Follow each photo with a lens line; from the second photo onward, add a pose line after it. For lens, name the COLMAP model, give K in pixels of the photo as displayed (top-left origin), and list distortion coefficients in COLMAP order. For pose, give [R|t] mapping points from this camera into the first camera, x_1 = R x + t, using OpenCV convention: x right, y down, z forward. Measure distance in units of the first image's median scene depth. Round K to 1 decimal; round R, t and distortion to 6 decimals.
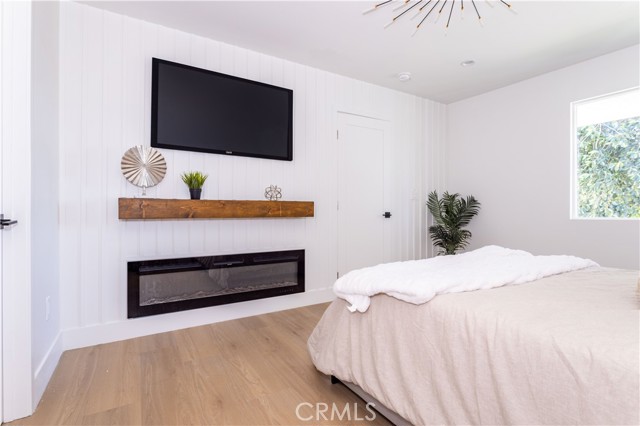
lens RADIAL K [[314.2, 0, 324.0], [0, 314.2, 214.6], [0, 0, 1]] dist [-0.004072, -0.000542]
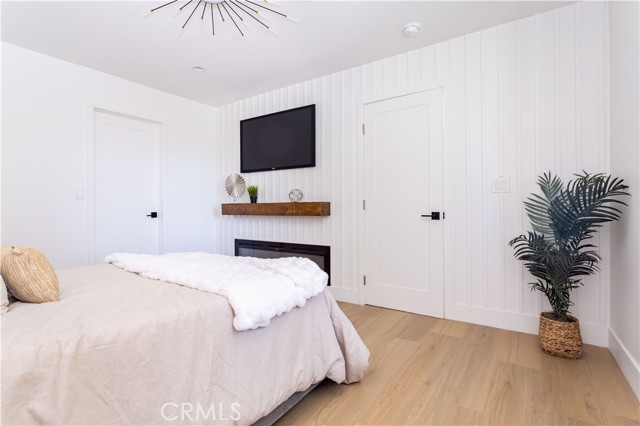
lens RADIAL K [[314.2, 0, 324.2], [0, 314.2, 209.6], [0, 0, 1]] dist [-0.004072, -0.000542]
pose [[0.415321, 0.004345, -0.909664, 1.042504], [0.001682, 0.999983, 0.005545, -0.022171], [0.909673, -0.003832, 0.415307, 0.612069]]
